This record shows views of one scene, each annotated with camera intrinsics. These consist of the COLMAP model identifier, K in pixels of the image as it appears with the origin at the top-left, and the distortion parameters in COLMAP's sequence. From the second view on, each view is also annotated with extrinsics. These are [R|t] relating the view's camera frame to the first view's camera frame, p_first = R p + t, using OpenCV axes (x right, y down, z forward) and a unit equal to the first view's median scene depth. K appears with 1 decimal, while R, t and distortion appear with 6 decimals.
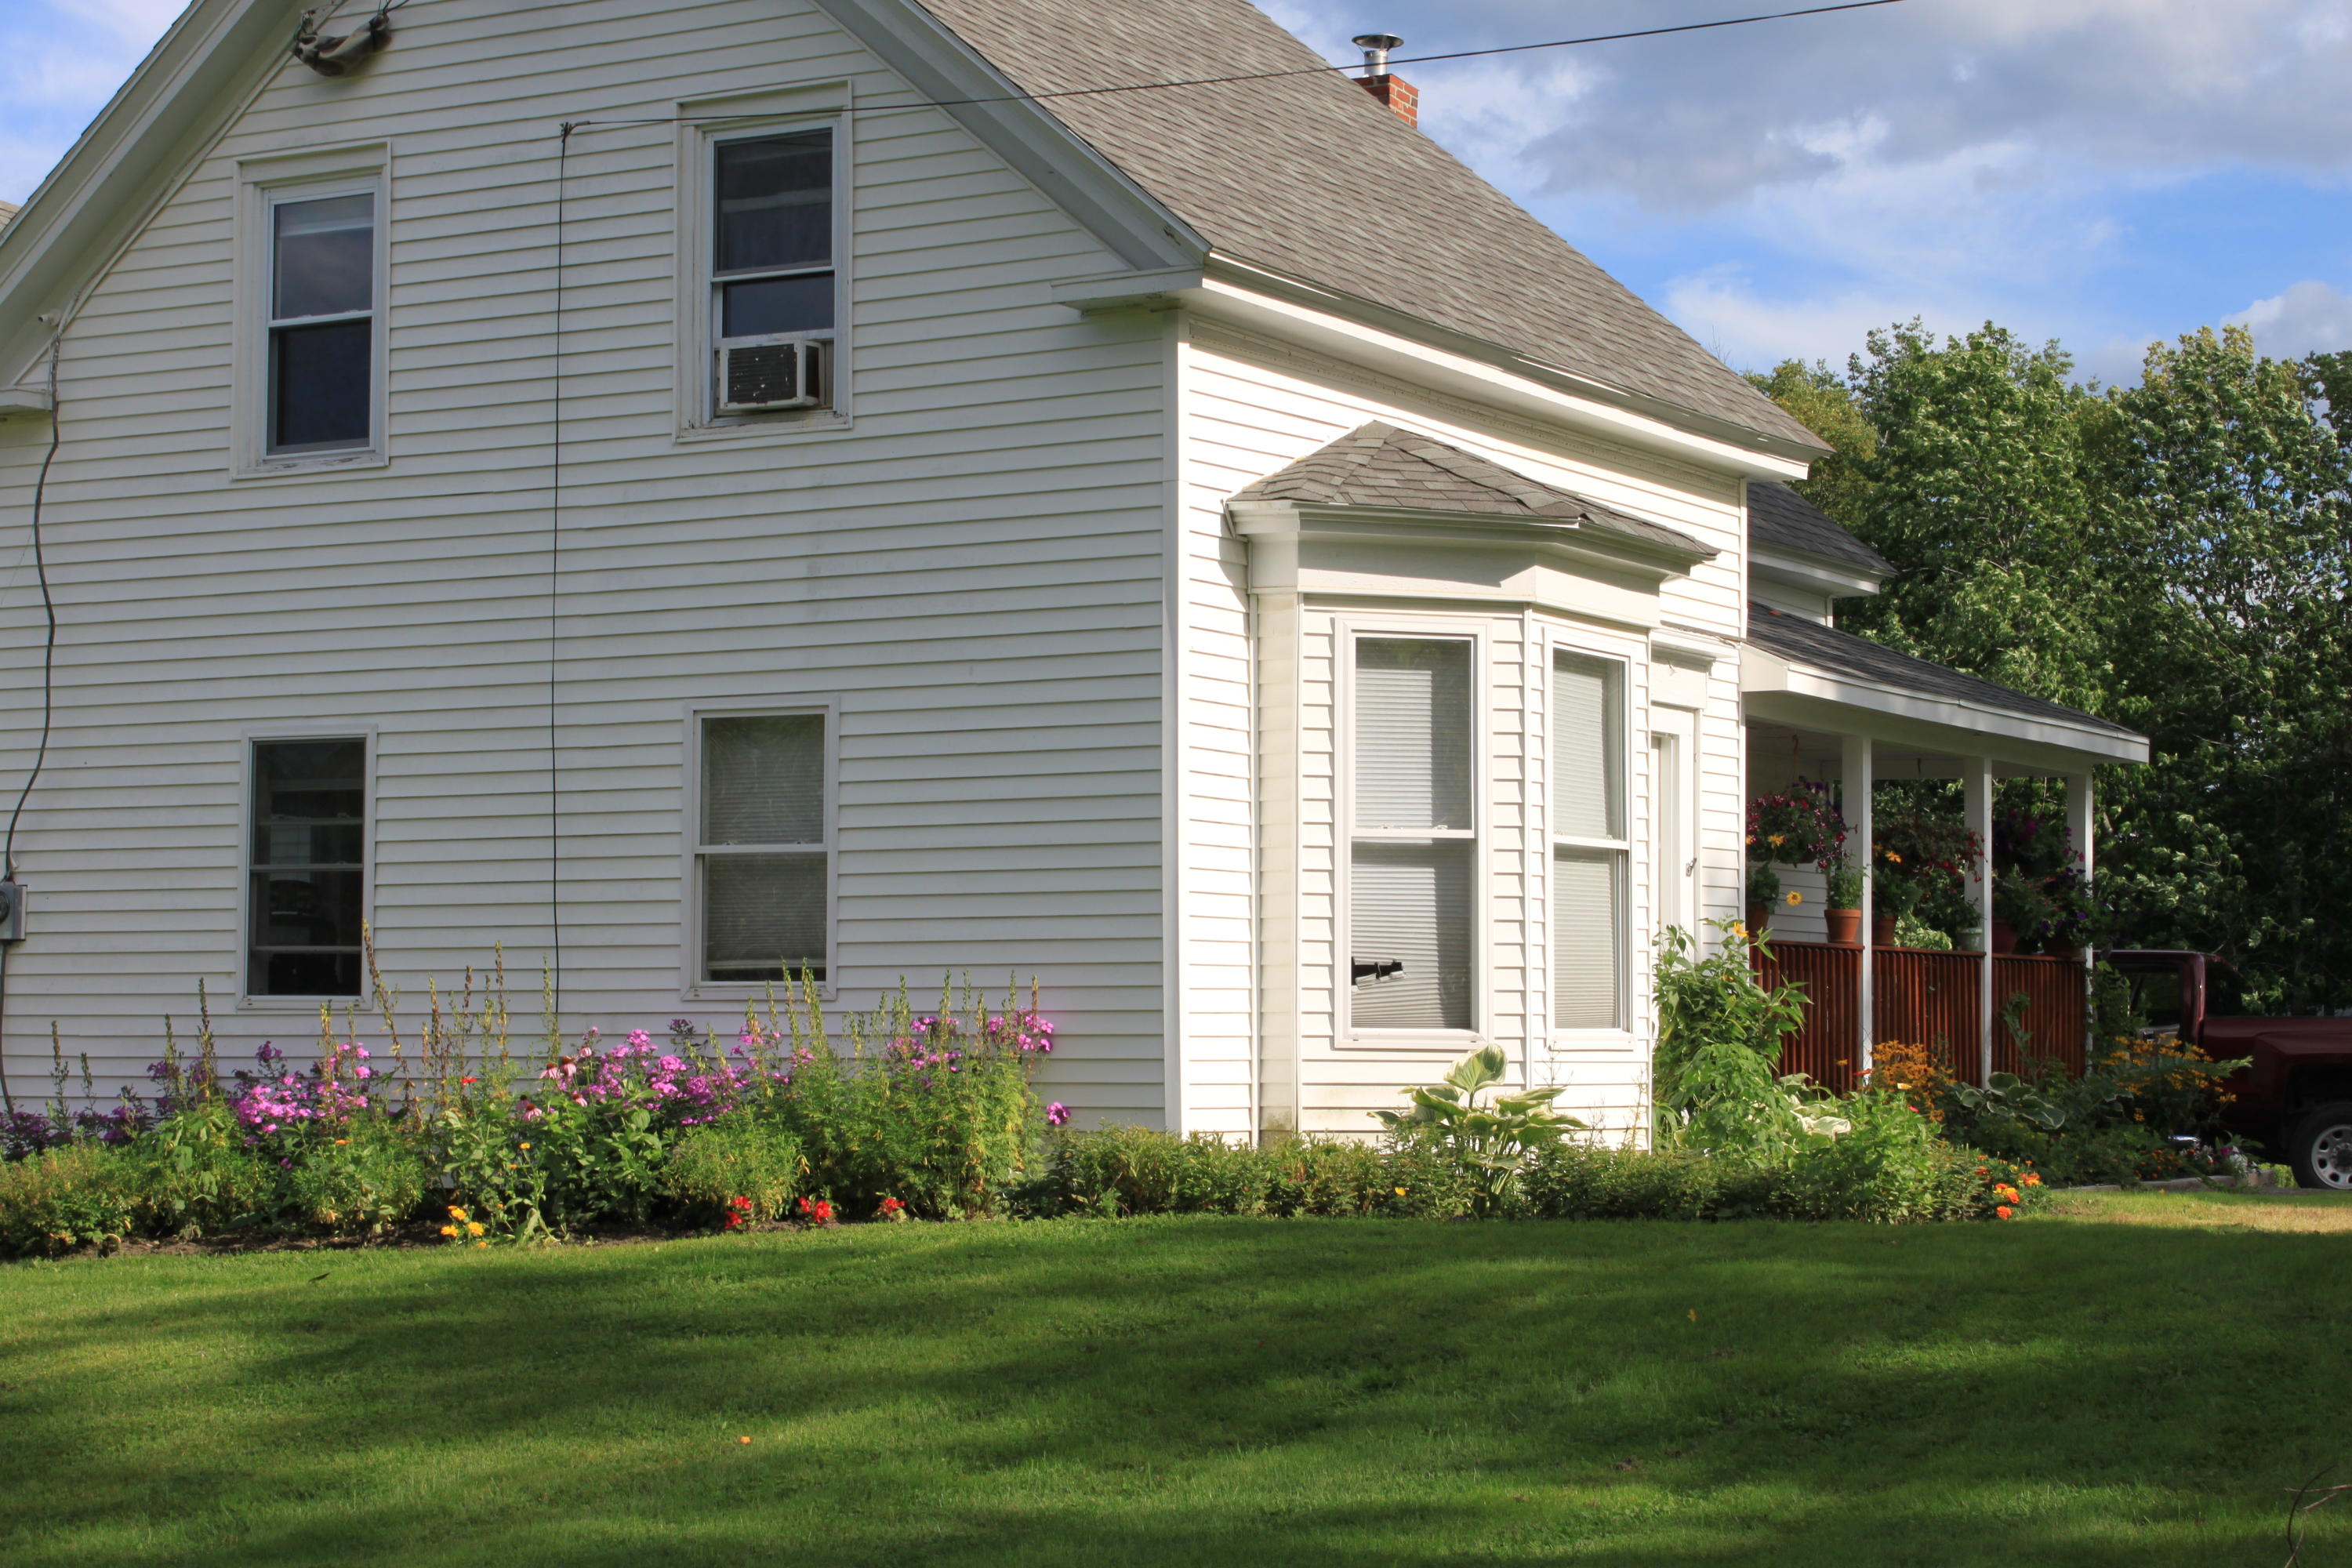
lens RADIAL K [[4298.4, 0, 1178.0], [0, 4298.4, 800.5], [0, 0, 1]] dist [0.021428, 0.000000]
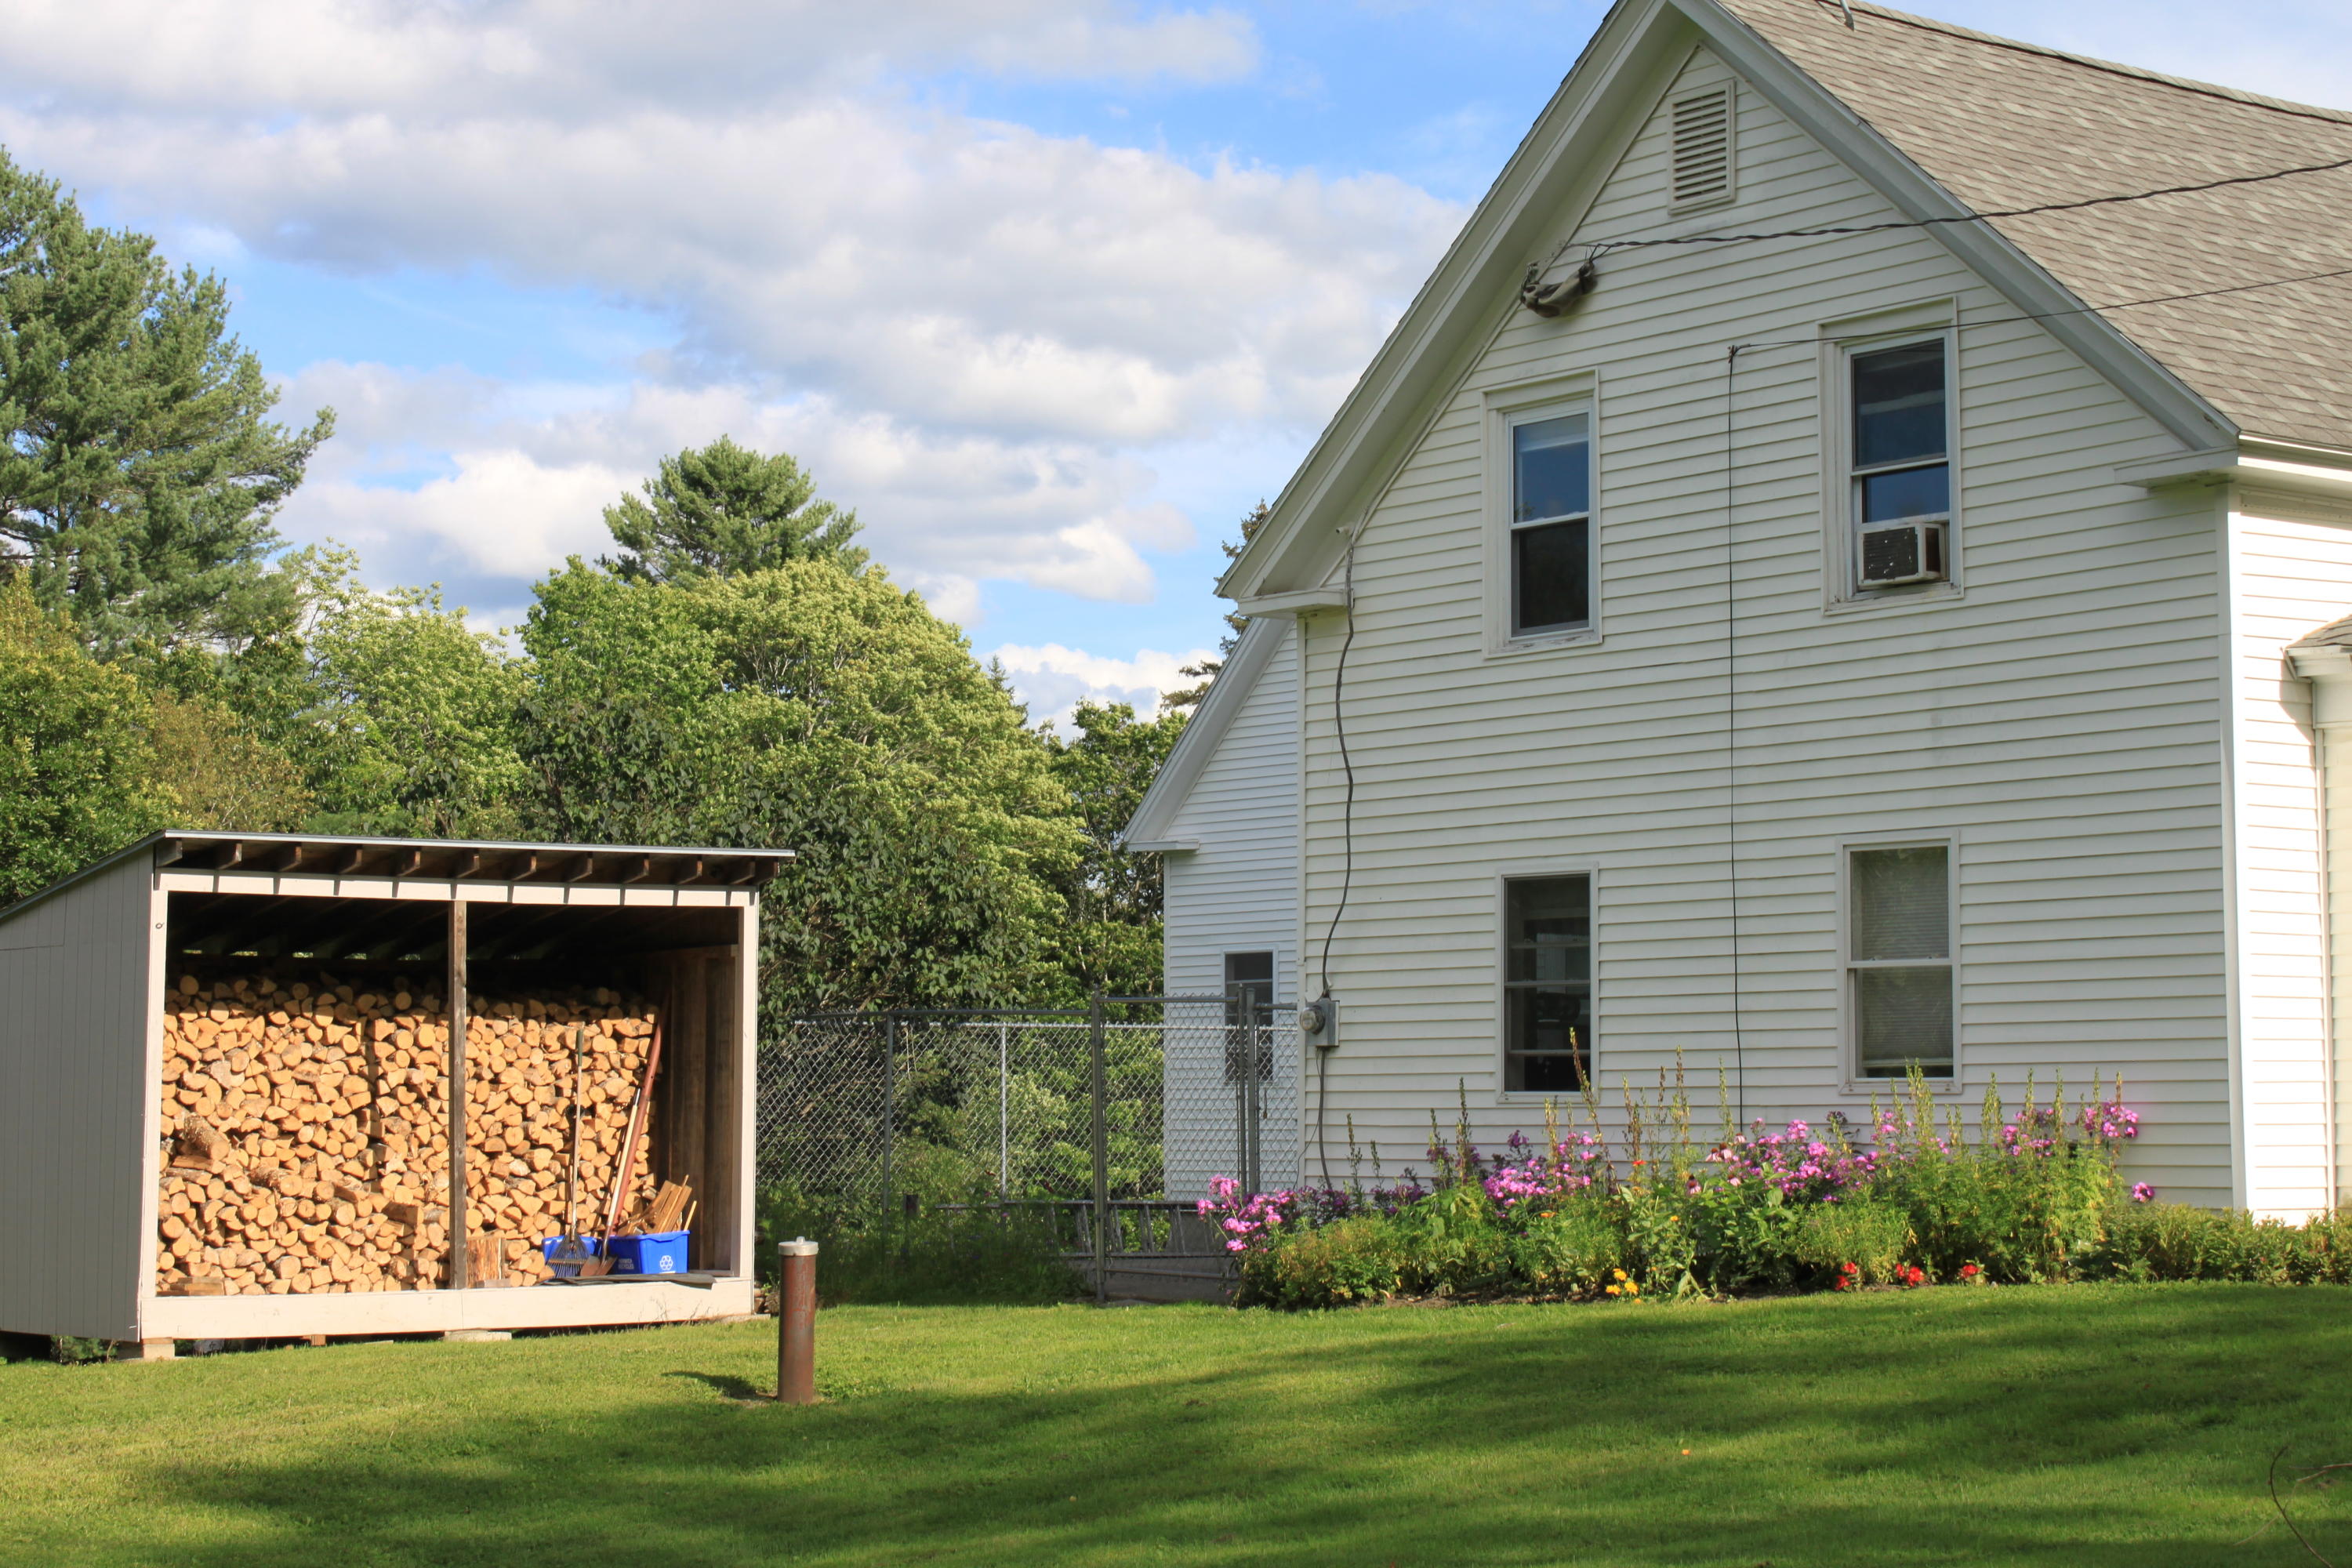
lens RADIAL K [[4298.4, 0, 1173.5], [0, 4298.4, 788.8], [0, 0, 1]] dist [0.021428, 0.000000]
pose [[0.928114, -0.033474, -0.370789, 0.151695], [0.025927, 0.999343, -0.025320, -0.011369], [0.371393, 0.013886, 0.928372, -0.148868]]
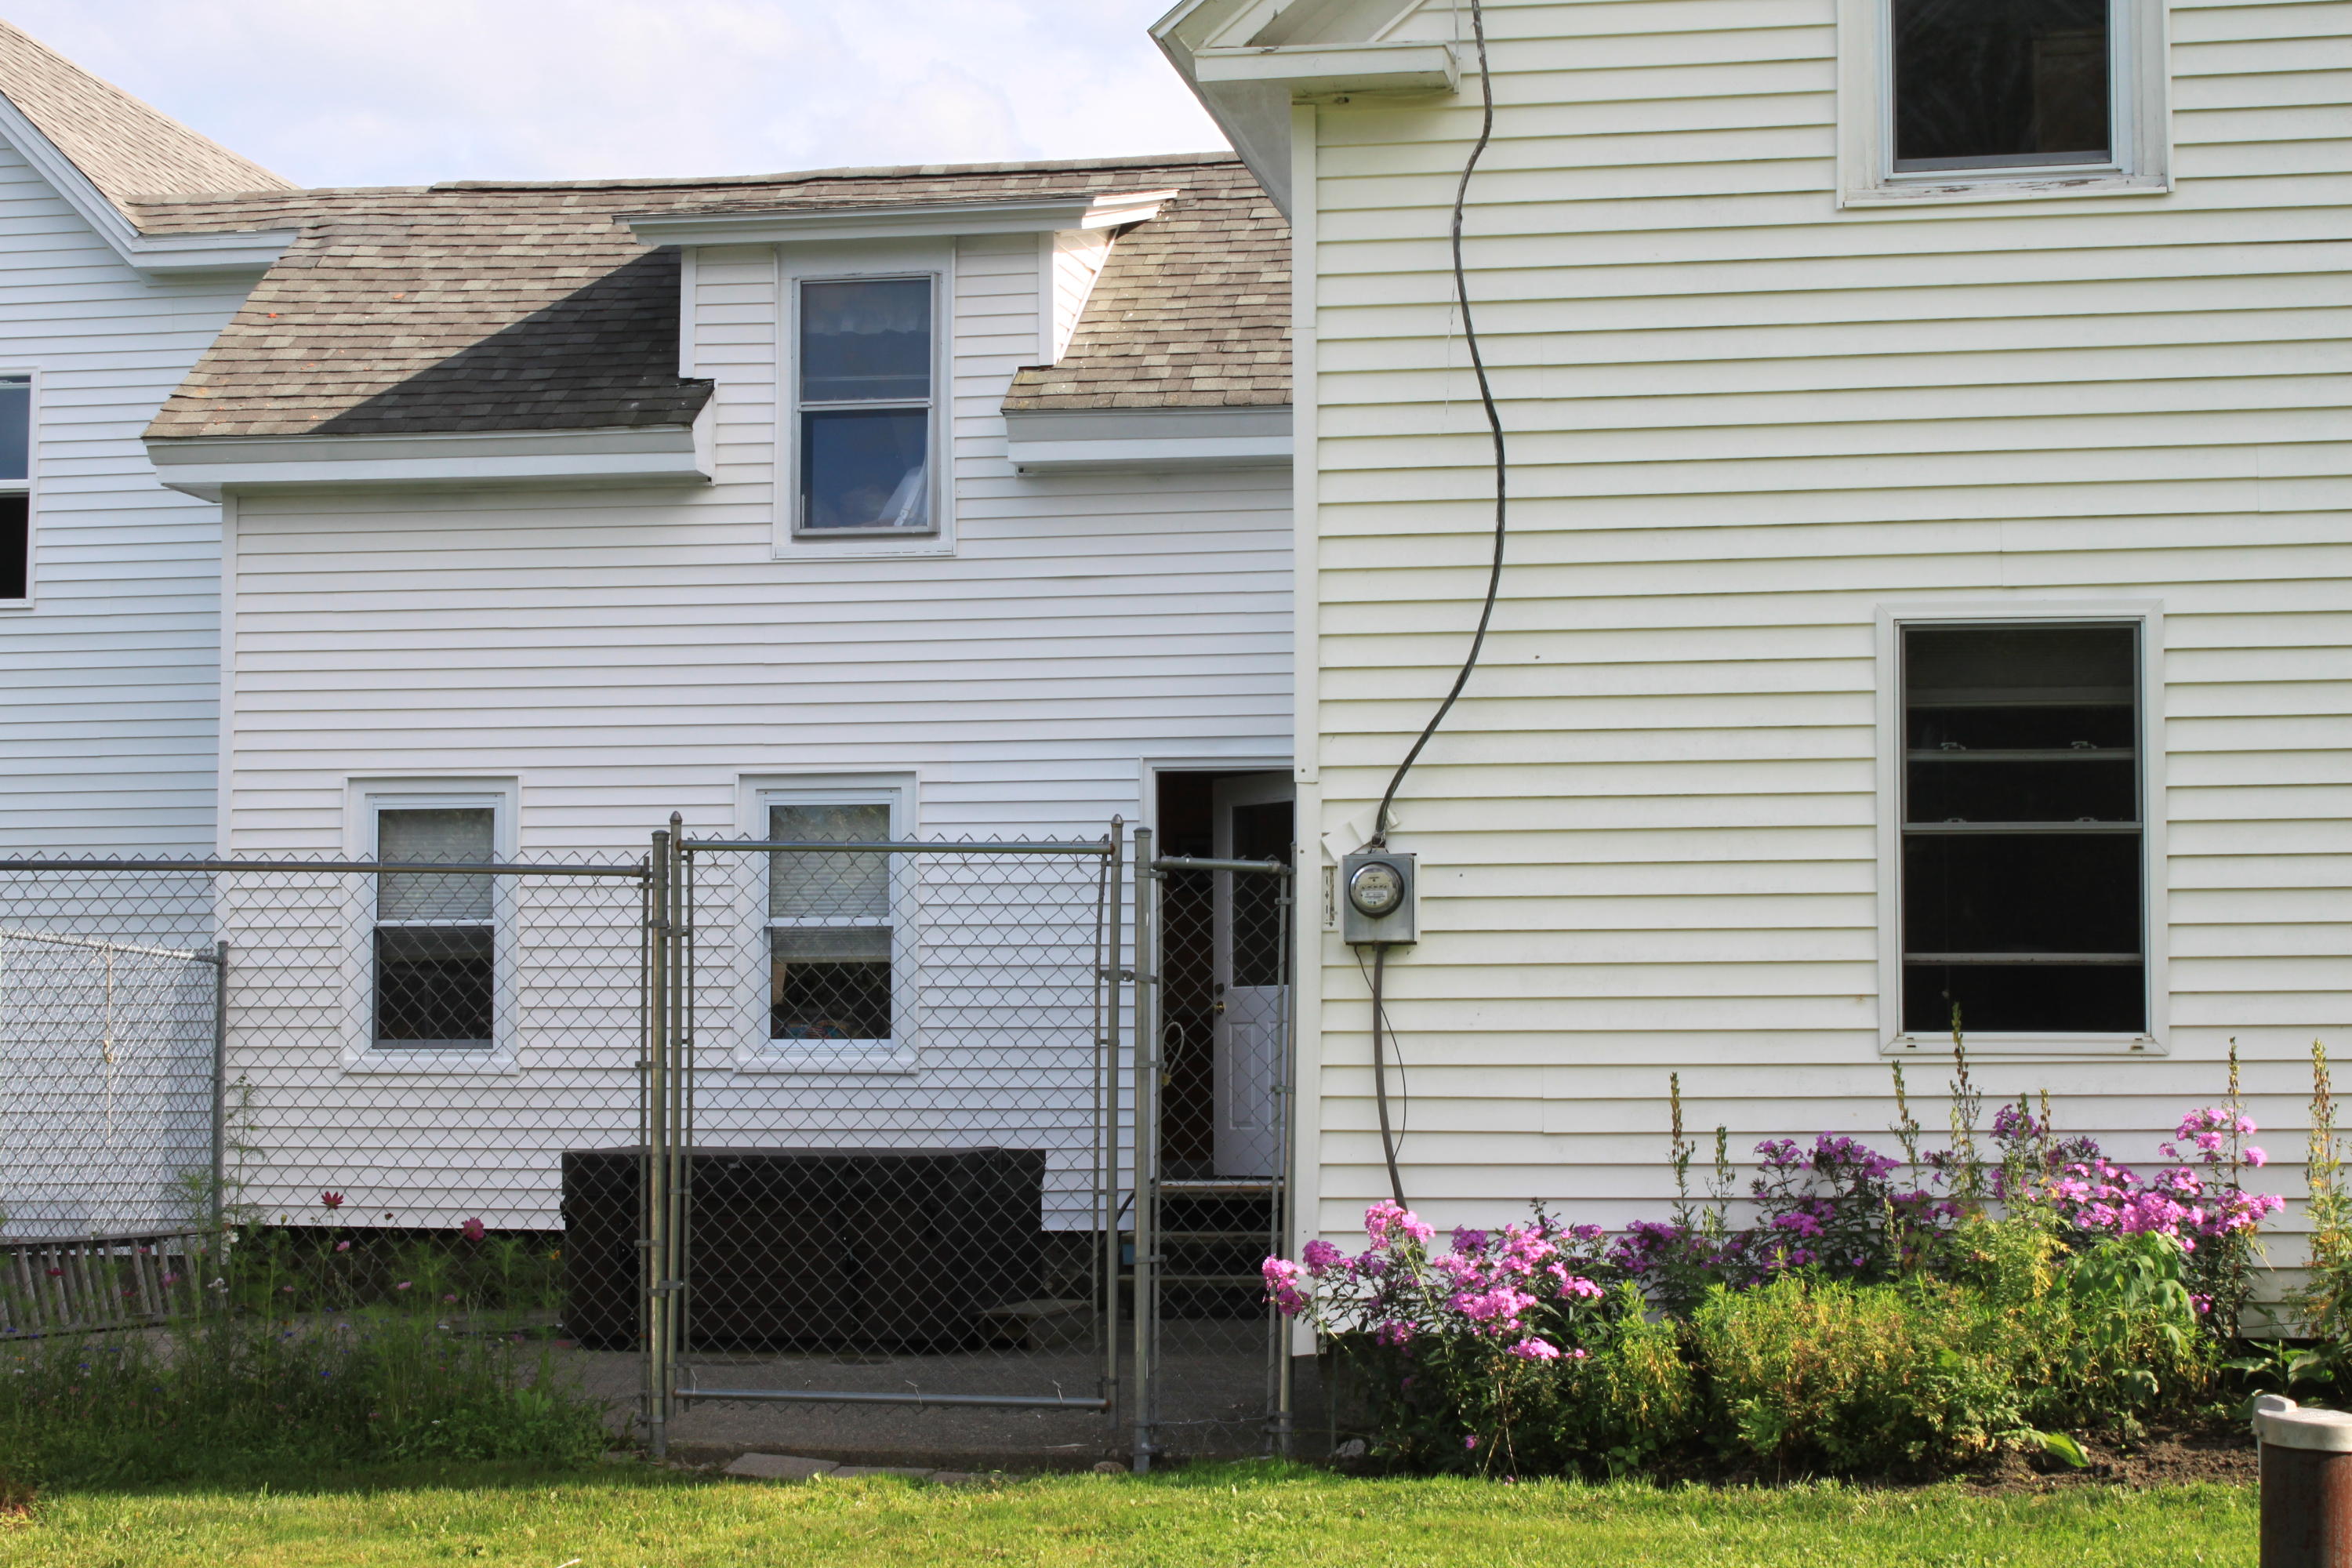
lens RADIAL K [[4298.4, 0, 1175.4], [0, 4298.4, 801.6], [0, 0, 1]] dist [0.021428, 0.000000]
pose [[0.946901, 0.015590, 0.321148, -0.549634], [-0.012747, 0.999859, -0.010952, 0.021393], [-0.321274, 0.006277, 0.946966, 0.471628]]
